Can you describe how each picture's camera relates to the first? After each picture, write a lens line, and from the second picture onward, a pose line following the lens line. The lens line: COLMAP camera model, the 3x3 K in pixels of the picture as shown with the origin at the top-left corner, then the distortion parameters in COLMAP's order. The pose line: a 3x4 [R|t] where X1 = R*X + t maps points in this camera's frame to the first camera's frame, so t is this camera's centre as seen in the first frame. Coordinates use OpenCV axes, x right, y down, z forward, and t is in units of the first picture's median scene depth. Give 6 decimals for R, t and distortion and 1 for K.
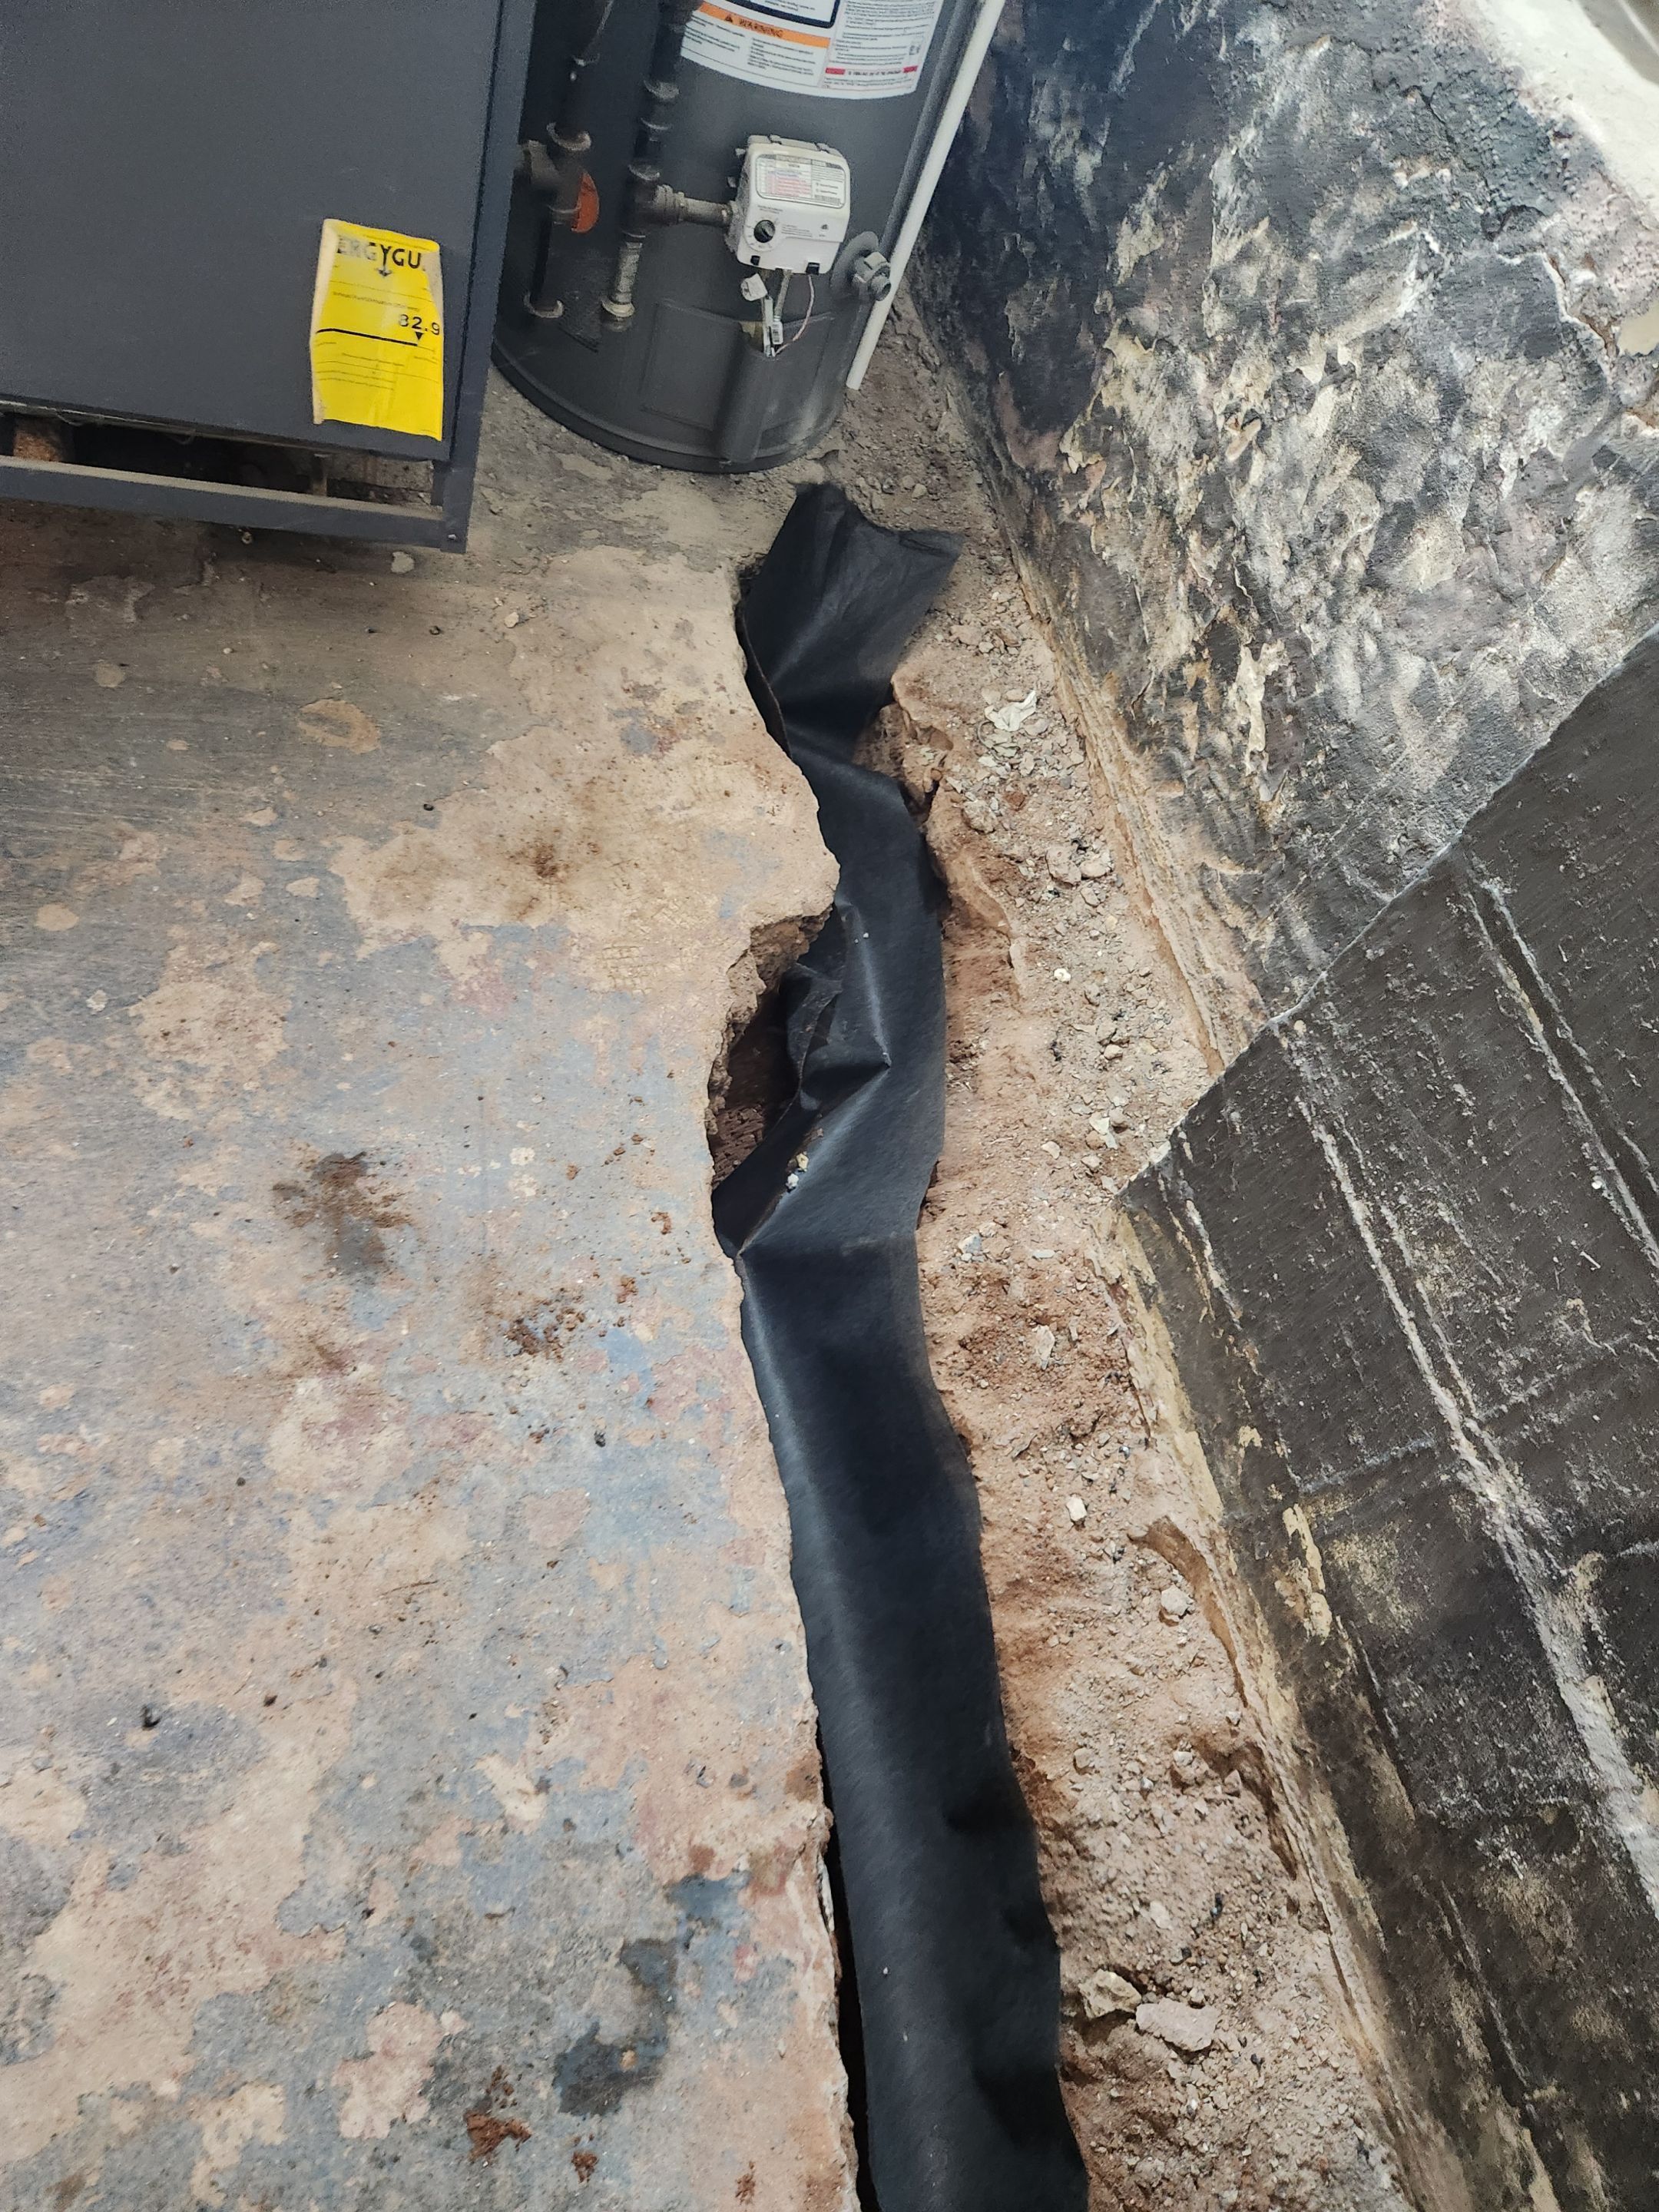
lens RADIAL K [[1491.2, 0, 829.5], [0, 1491.2, 1106.0], [0, 0, 1]] dist [0.054851, -0.048857]
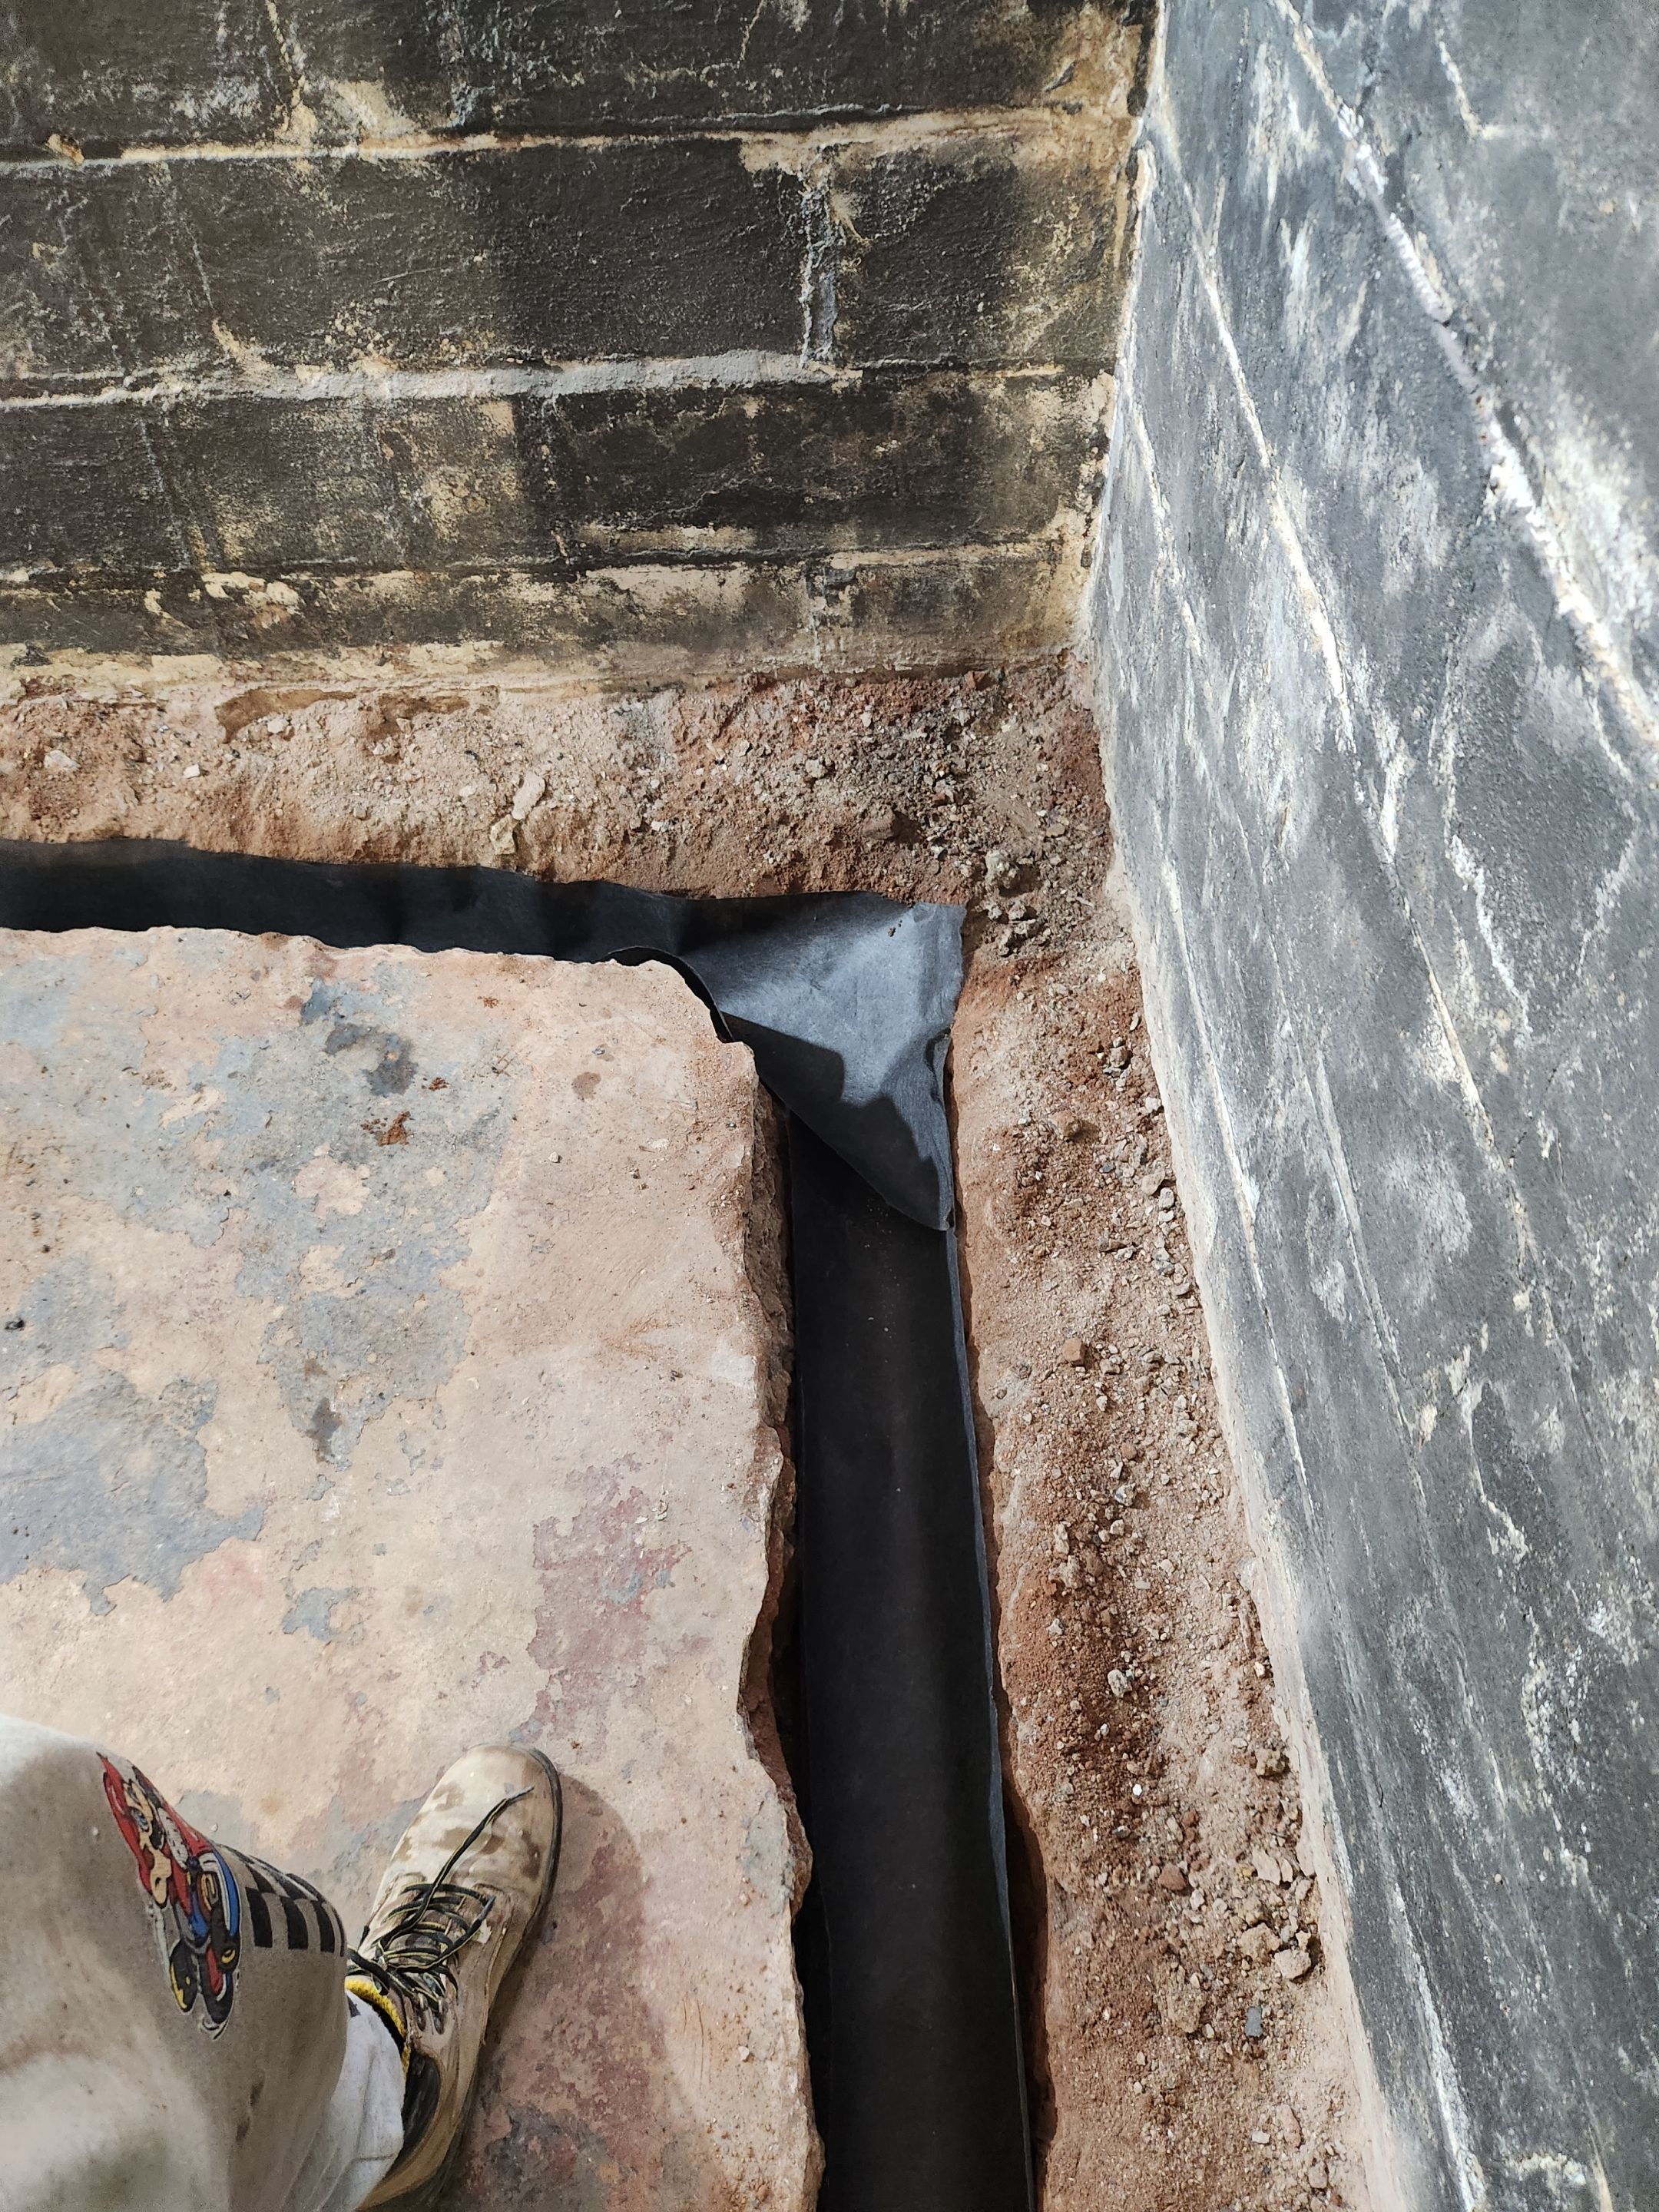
lens RADIAL K [[1439.5, 0, 829.5], [0, 1439.5, 1106.0], [0, 0, 1]] dist [0.003008, 0.002002]
pose [[0.188921, -0.929938, 0.315475, -0.509624], [0.864772, 0.309765, 0.395240, 0.442022], [-0.465272, 0.198145, 0.862705, -0.358548]]
